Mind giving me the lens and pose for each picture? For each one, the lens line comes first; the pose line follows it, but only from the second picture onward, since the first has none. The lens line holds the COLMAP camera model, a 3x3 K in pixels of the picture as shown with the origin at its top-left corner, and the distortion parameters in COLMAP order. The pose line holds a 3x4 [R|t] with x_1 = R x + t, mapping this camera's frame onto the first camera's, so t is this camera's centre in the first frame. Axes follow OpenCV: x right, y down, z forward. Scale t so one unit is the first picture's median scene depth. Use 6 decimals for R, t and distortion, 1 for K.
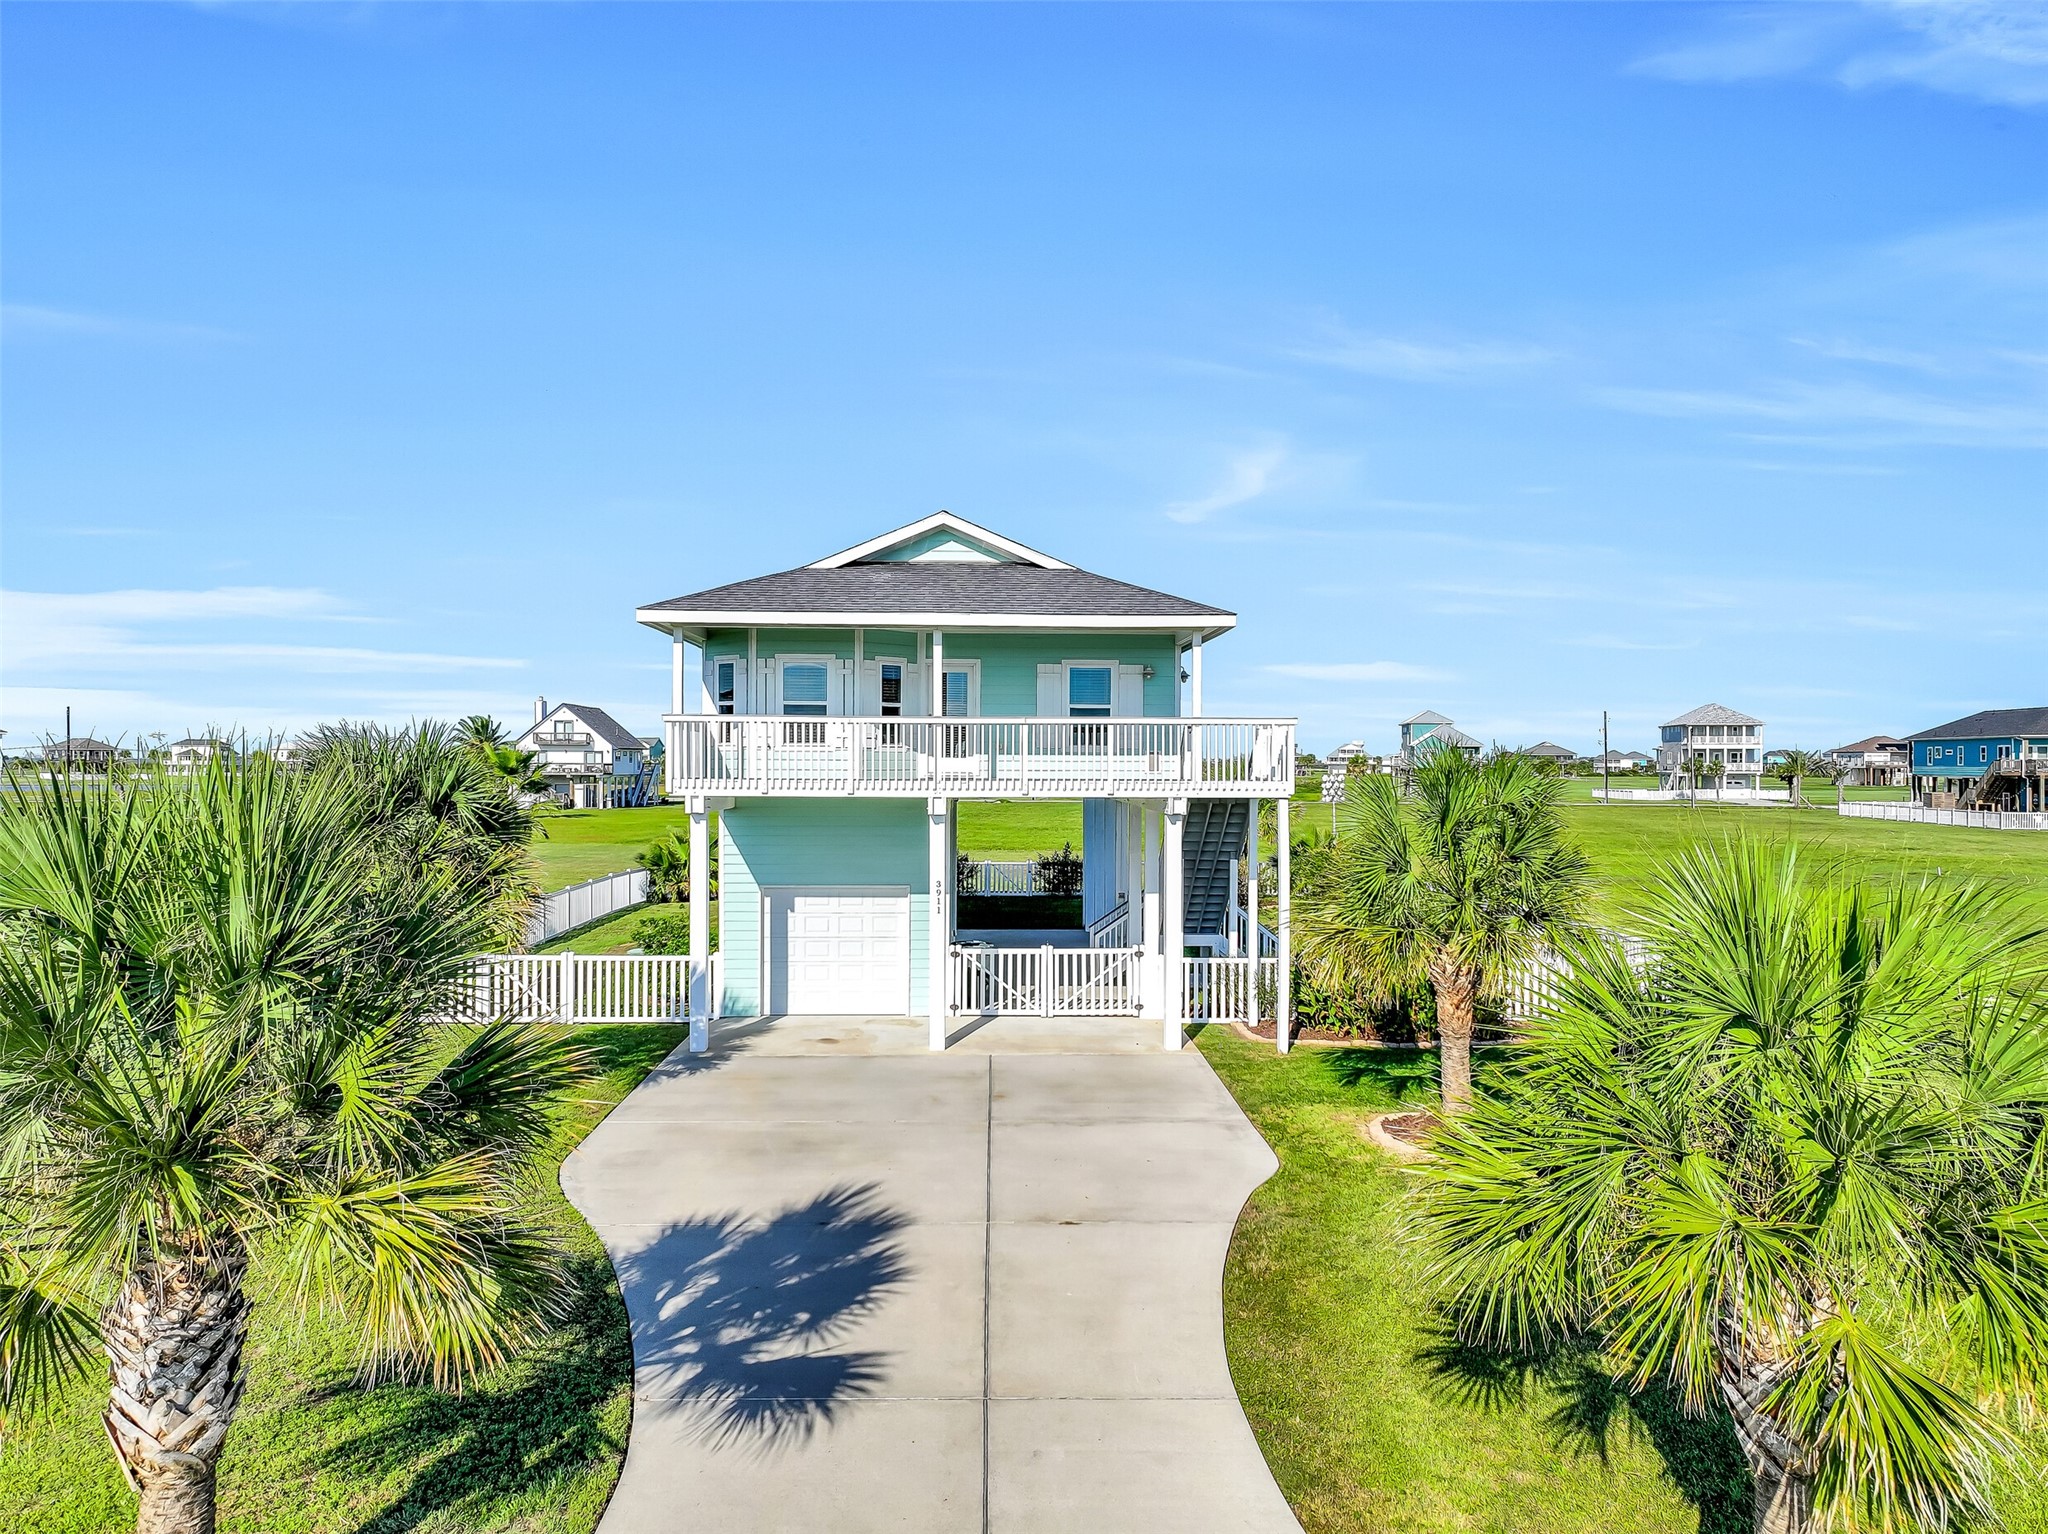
lens RADIAL K [[1433.7, 0, 1024.0], [0, 1433.7, 767.0], [0, 0, 1]] dist [-0.001034, -0.000273]
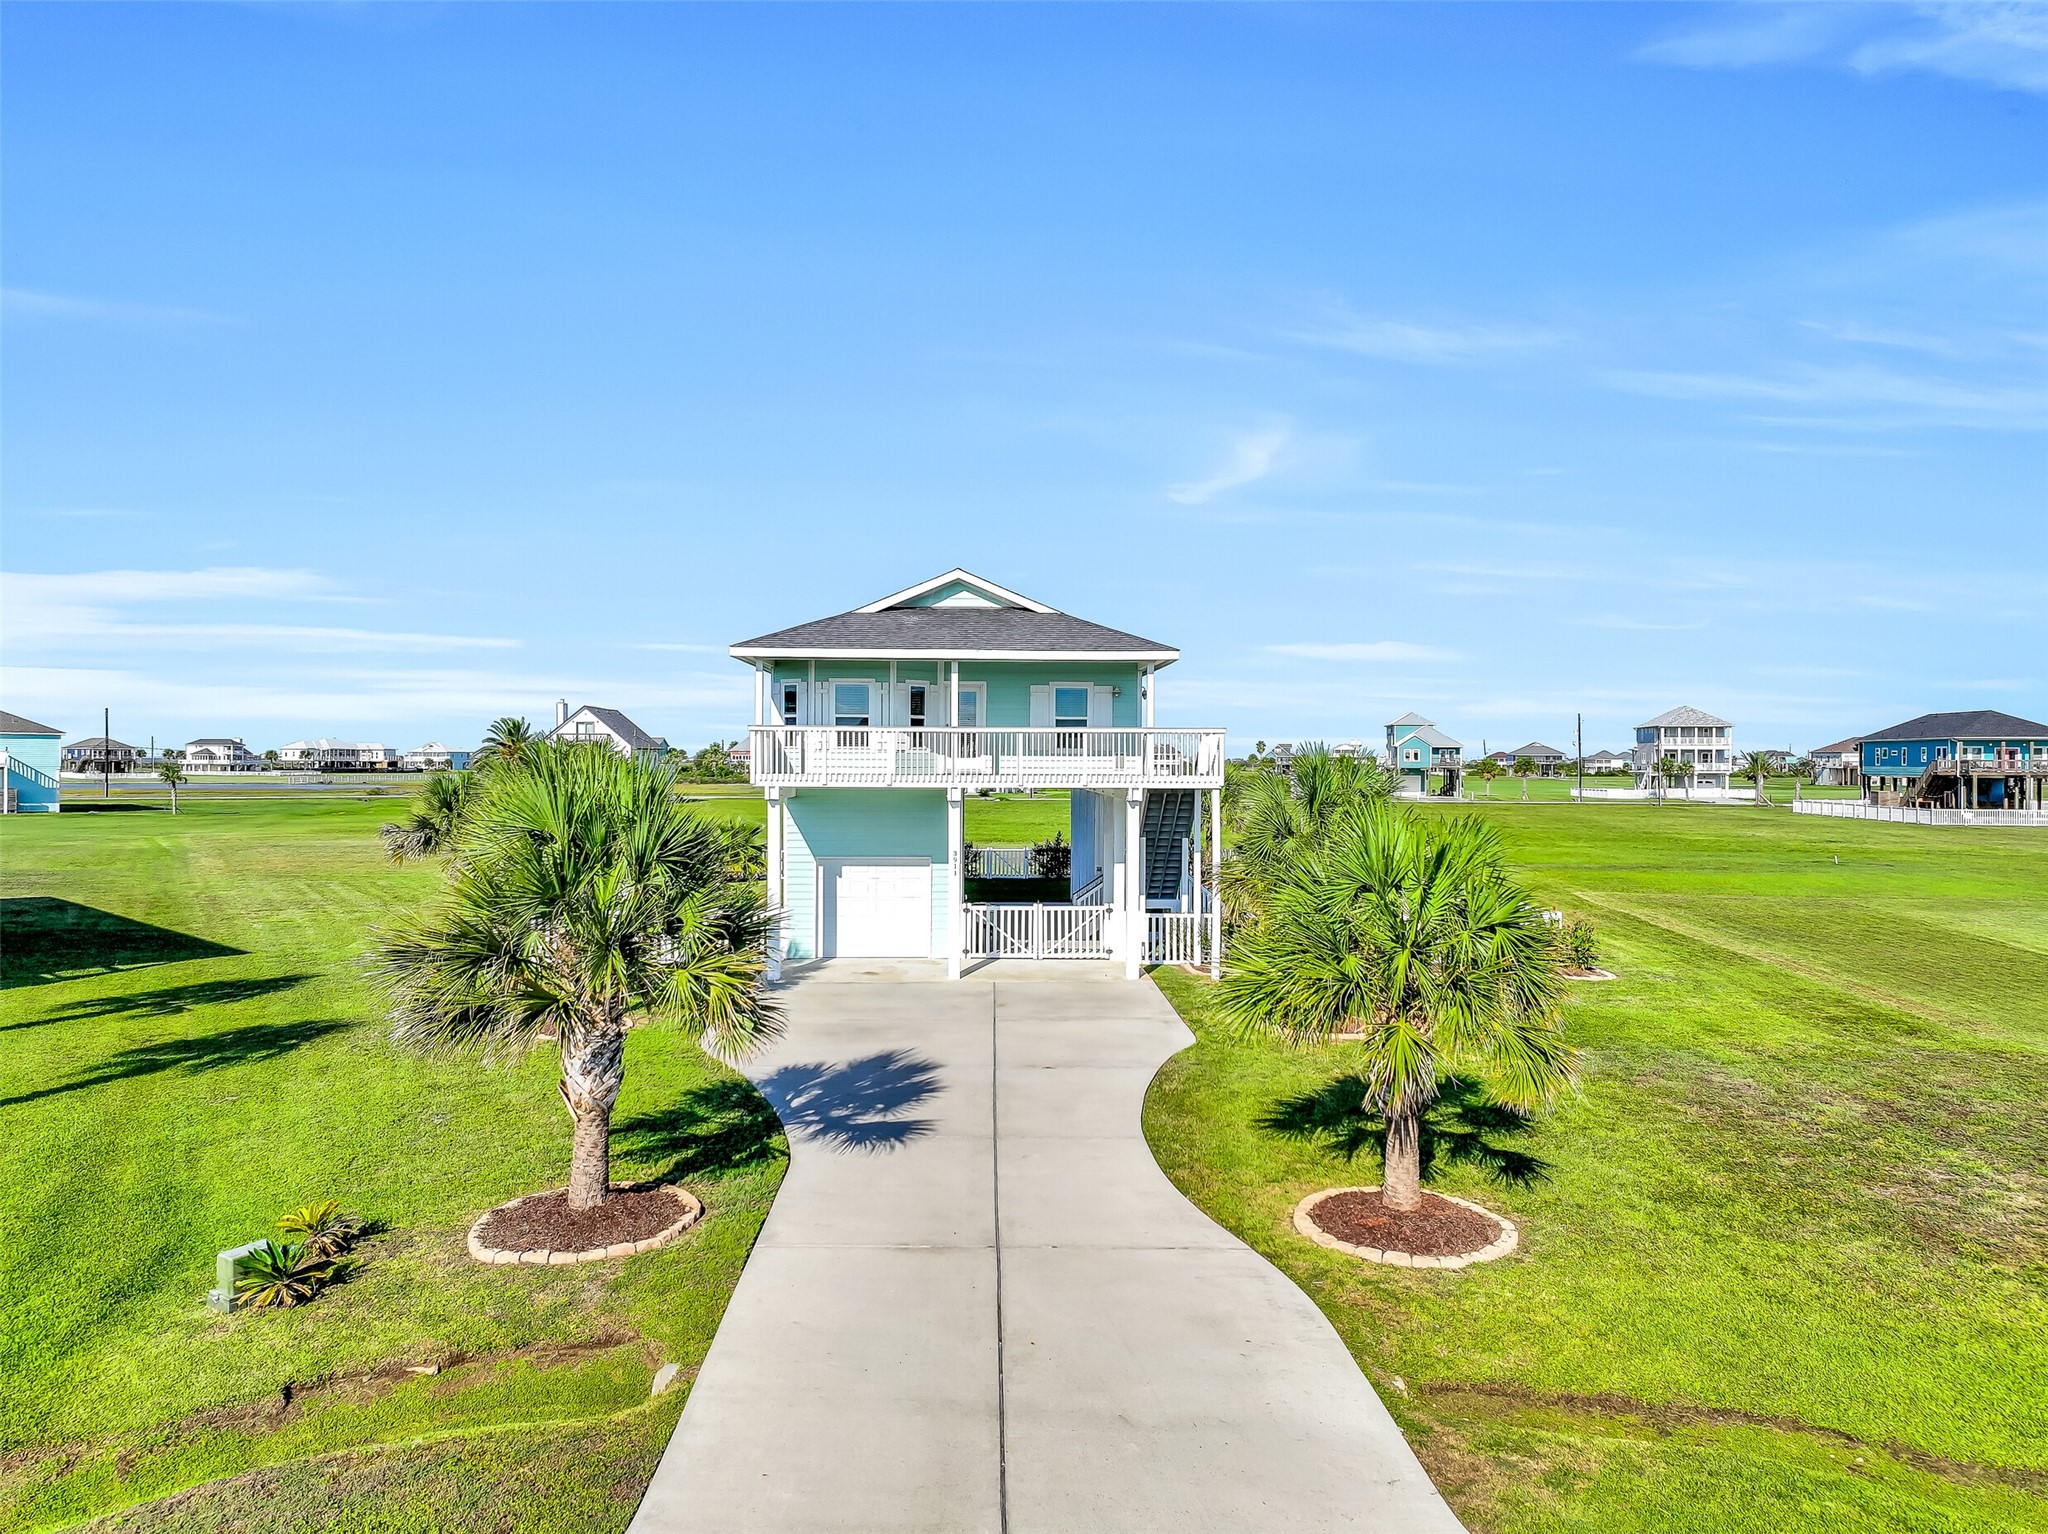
lens RADIAL K [[1433.7, 0, 1024.0], [0, 1433.7, 767.0], [0, 0, 1]] dist [-0.001034, -0.000273]
pose [[1.000000, 0.000556, 0.000599, 0.002876], [-0.000556, 1.000000, 0.000099, 0.001543], [-0.000599, -0.000099, 1.000000, -0.298292]]
